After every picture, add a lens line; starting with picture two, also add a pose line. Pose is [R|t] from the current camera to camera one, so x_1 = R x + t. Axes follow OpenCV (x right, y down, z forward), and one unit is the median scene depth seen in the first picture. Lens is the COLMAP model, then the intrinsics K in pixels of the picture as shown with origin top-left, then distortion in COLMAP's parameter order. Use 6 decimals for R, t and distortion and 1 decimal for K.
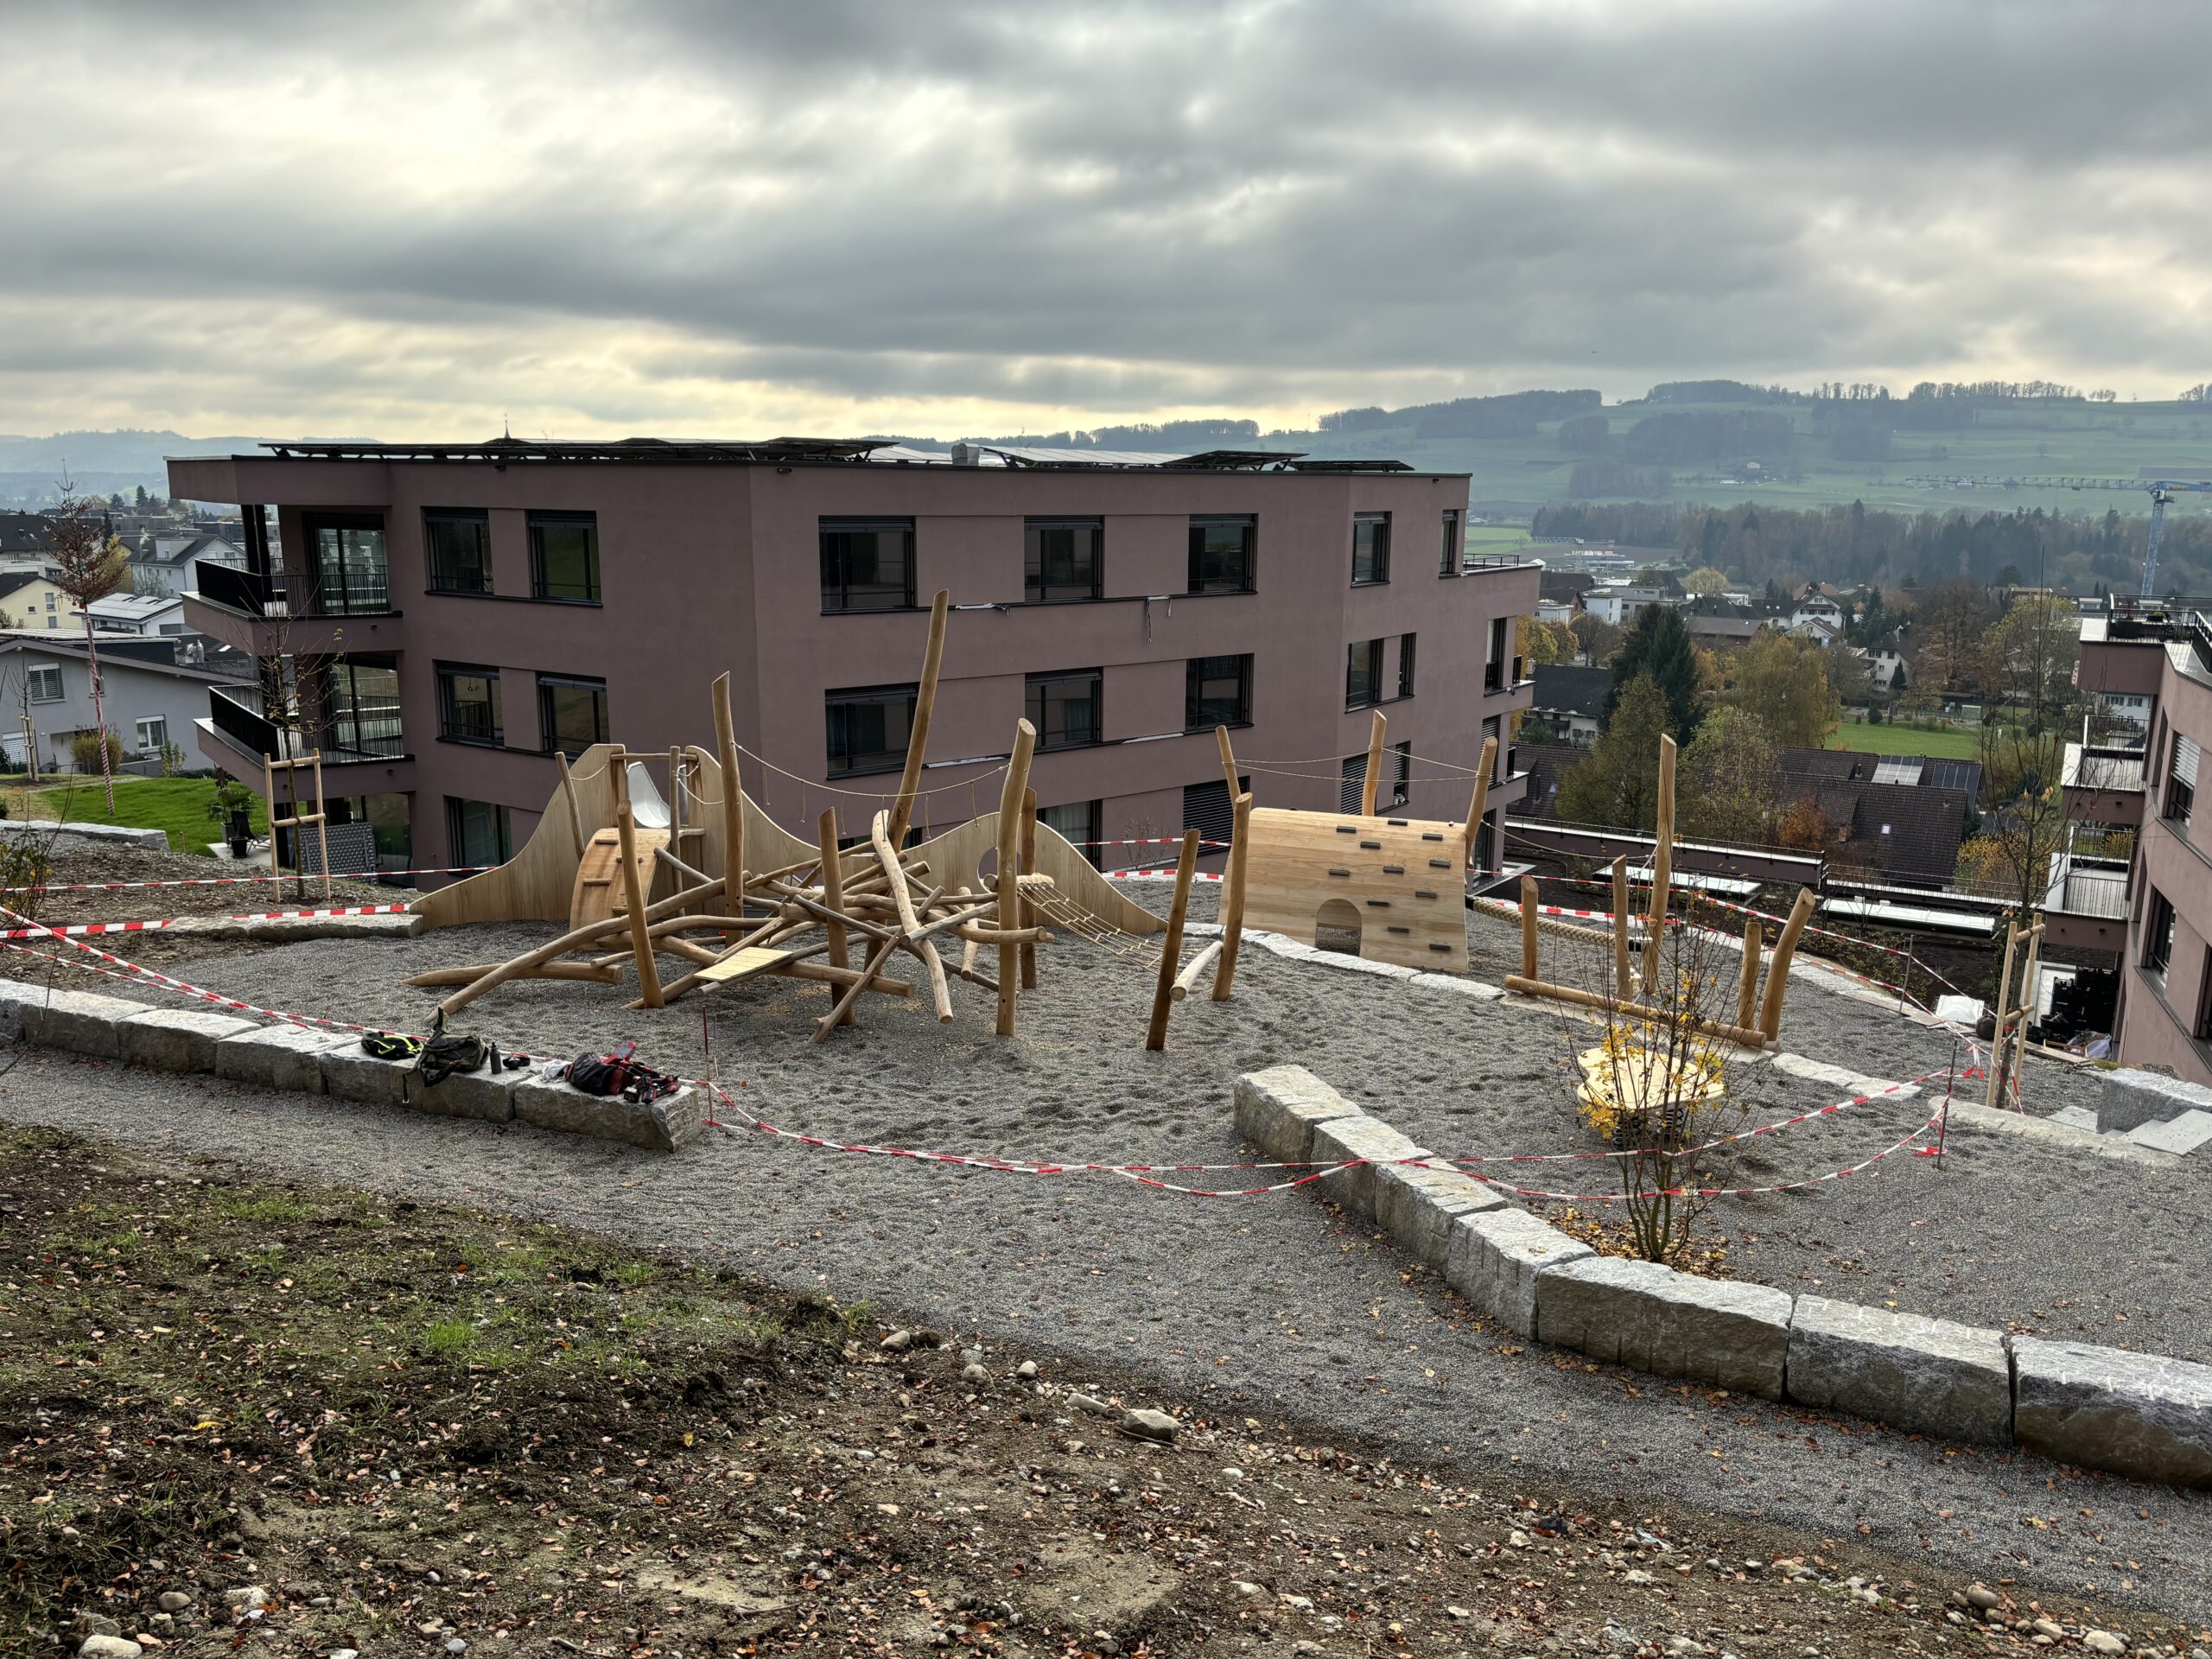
lens RADIAL K [[1647.7, 0, 1106.0], [0, 1647.7, 829.5], [0, 0, 1]] dist [0.040353, -0.036737]
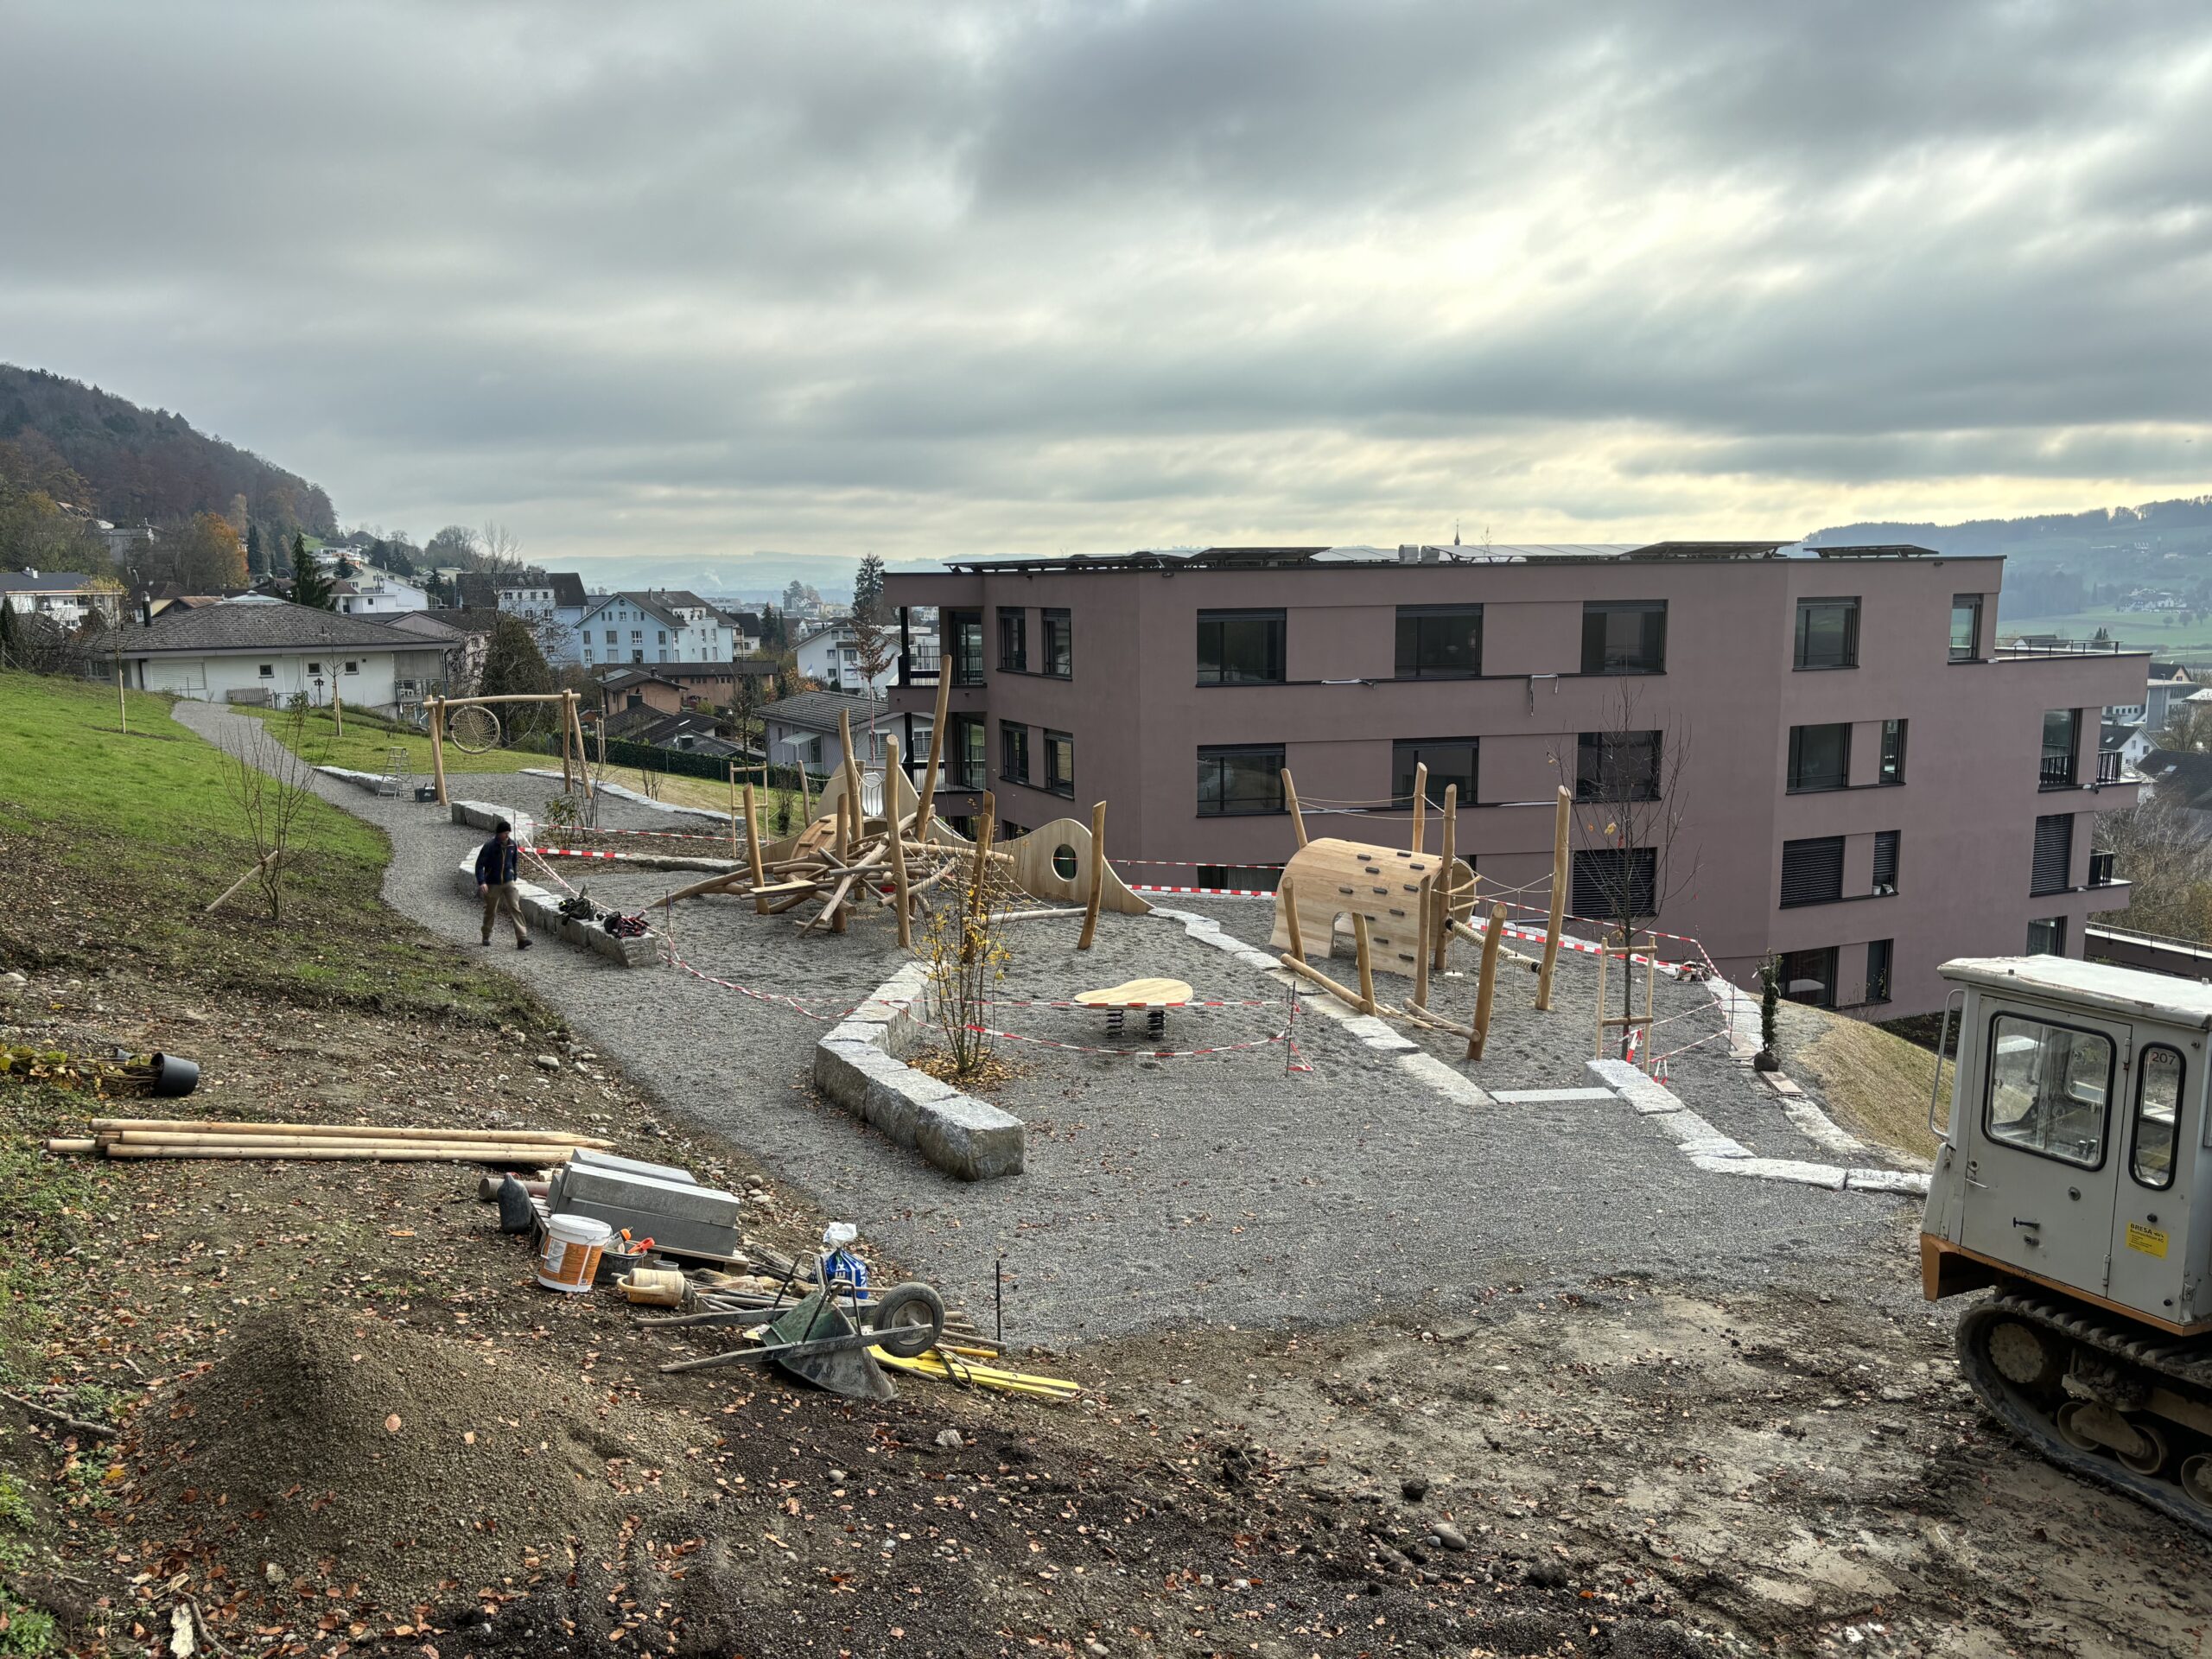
lens RADIAL K [[1645.5, 0, 1106.0], [0, 1645.5, 829.5], [0, 0, 1]] dist [-0.001646, -0.002793]
pose [[0.841701, 0.058640, -0.536750, 0.399347], [-0.088416, 0.995636, -0.029875, 0.020667], [0.532656, 0.072603, 0.843212, -0.080828]]
